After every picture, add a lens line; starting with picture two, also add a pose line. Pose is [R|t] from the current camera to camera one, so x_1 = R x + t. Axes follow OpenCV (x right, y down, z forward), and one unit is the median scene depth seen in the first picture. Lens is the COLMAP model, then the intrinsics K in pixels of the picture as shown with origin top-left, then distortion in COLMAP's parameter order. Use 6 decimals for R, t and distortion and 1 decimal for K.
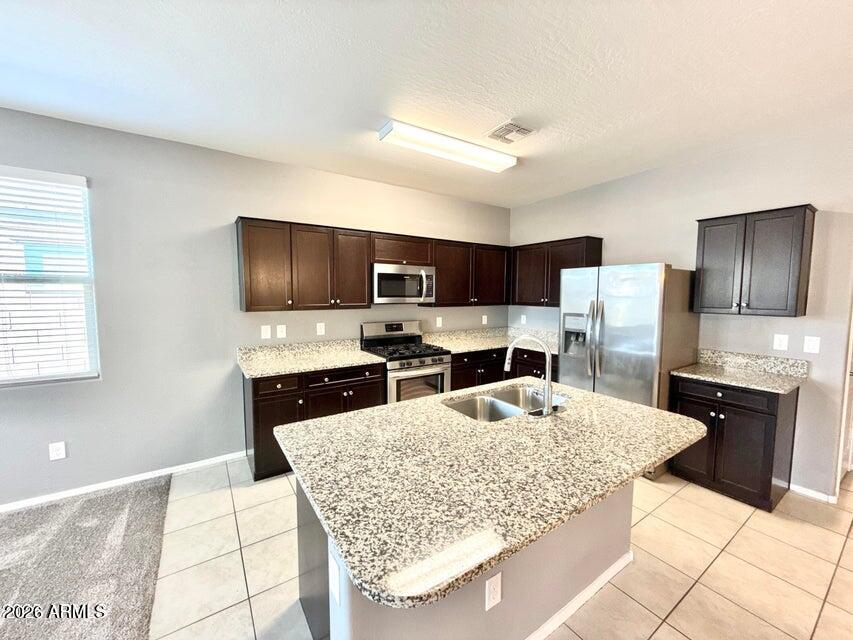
lens RADIAL K [[340.4, 0, 427.2], [0, 340.4, 319.7], [0, 0, 1]] dist [0.001198, -0.001265]
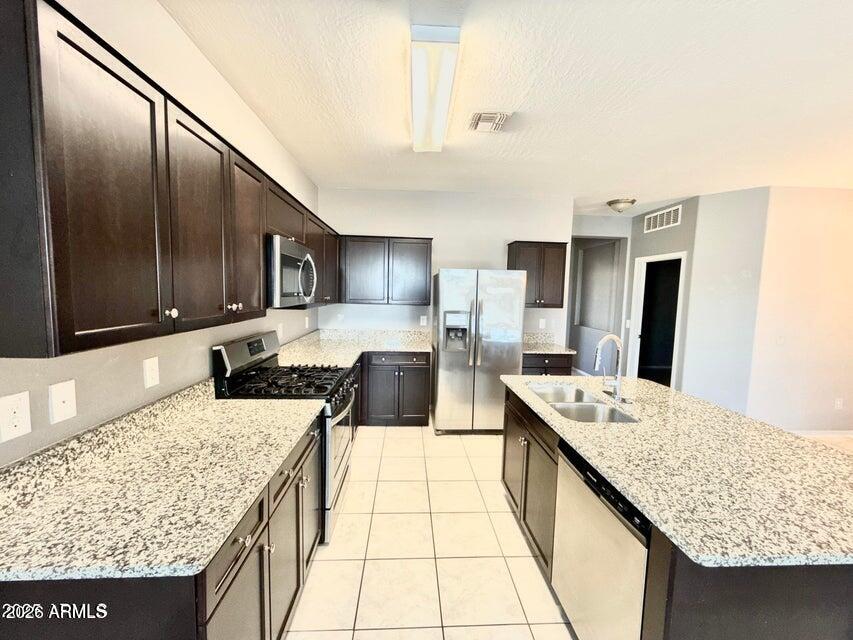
lens RADIAL K [[340.4, 0, 426.1], [0, 340.4, 318.8], [0, 0, 1]] dist [0.001198, -0.001265]
pose [[0.509008, -0.060612, 0.858625, -0.521137], [0.046523, 0.997997, 0.042871, -0.042767], [-0.859503, 0.018124, 0.510808, 0.520697]]
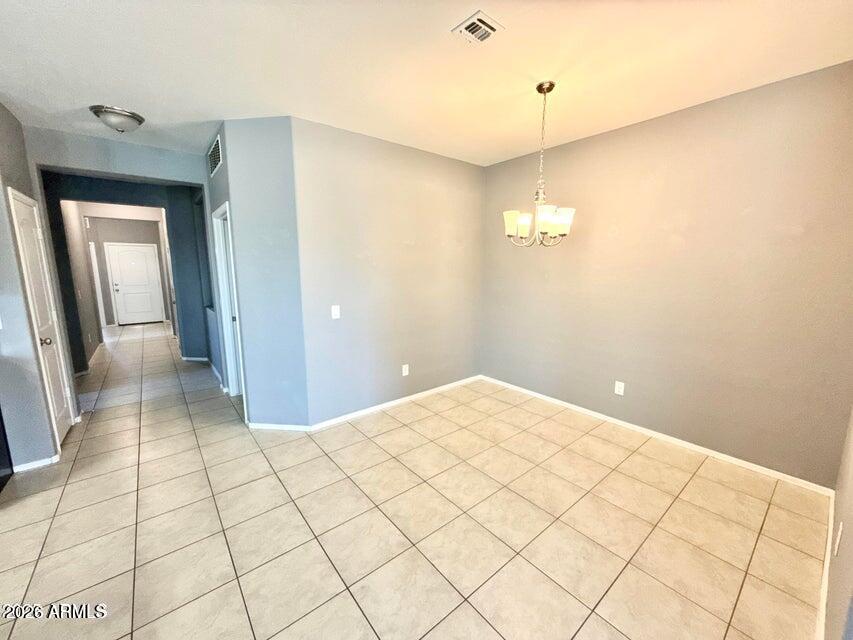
lens RADIAL K [[340.4, 0, 428.0], [0, 340.4, 317.3], [0, 0, 1]] dist [0.001198, -0.001265]
pose [[-0.093083, -0.154217, 0.983643, 0.067597], [0.082832, 0.983308, 0.162003, 0.008185], [-0.992207, 0.096557, -0.078755, -0.094270]]
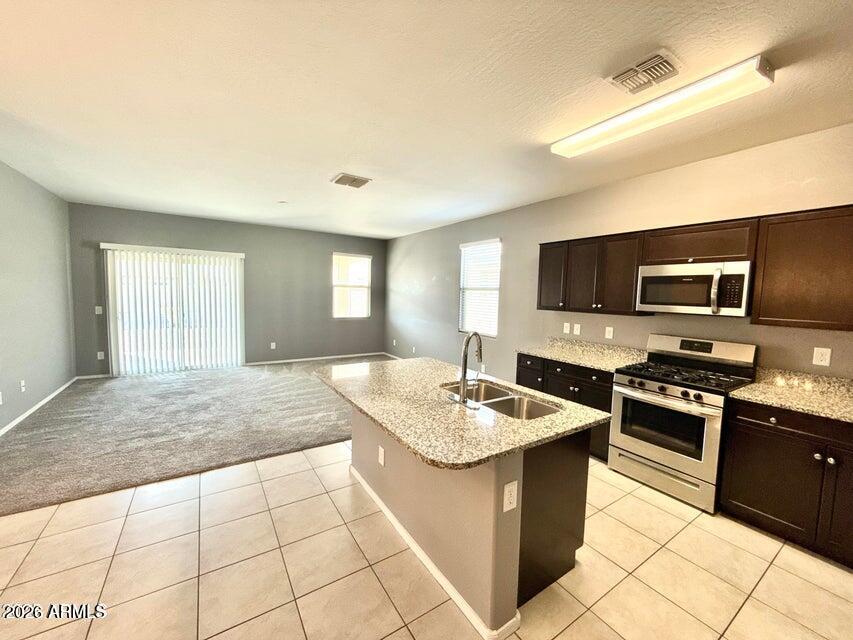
lens RADIAL K [[340.4, 0, 426.3], [0, 340.4, 319.5], [0, 0, 1]] dist [0.001198, -0.001265]
pose [[-0.014076, 0.072696, -0.997255, 0.771231], [-0.109129, 0.991284, 0.073801, -0.030466], [0.993928, 0.109868, -0.006020, 0.466647]]
